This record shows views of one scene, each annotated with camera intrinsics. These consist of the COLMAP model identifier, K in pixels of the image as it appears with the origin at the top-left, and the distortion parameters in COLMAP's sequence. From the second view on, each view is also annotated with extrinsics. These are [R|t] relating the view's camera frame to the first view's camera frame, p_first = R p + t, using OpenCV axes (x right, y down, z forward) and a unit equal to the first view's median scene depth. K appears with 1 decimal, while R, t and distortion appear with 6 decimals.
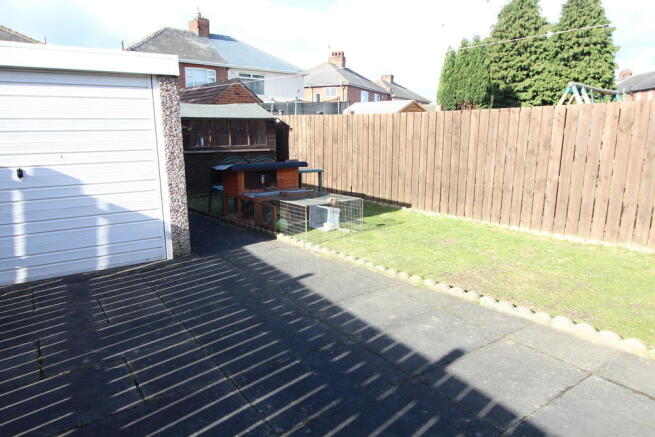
lens RADIAL K [[445.4, 0, 327.5], [0, 445.4, 218.5], [0, 0, 1]] dist [0.001883, 0.002206]
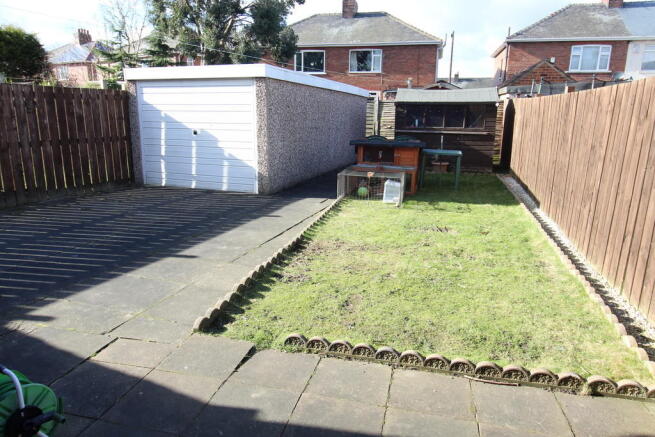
lens RADIAL K [[445.4, 0, 327.5], [0, 445.4, 218.5], [0, 0, 1]] dist [0.001883, 0.002206]
pose [[0.572371, 0.205926, -0.793717, 1.104394], [-0.175268, 0.976307, 0.126907, -0.070155], [0.801045, 0.066476, 0.594902, 0.273928]]
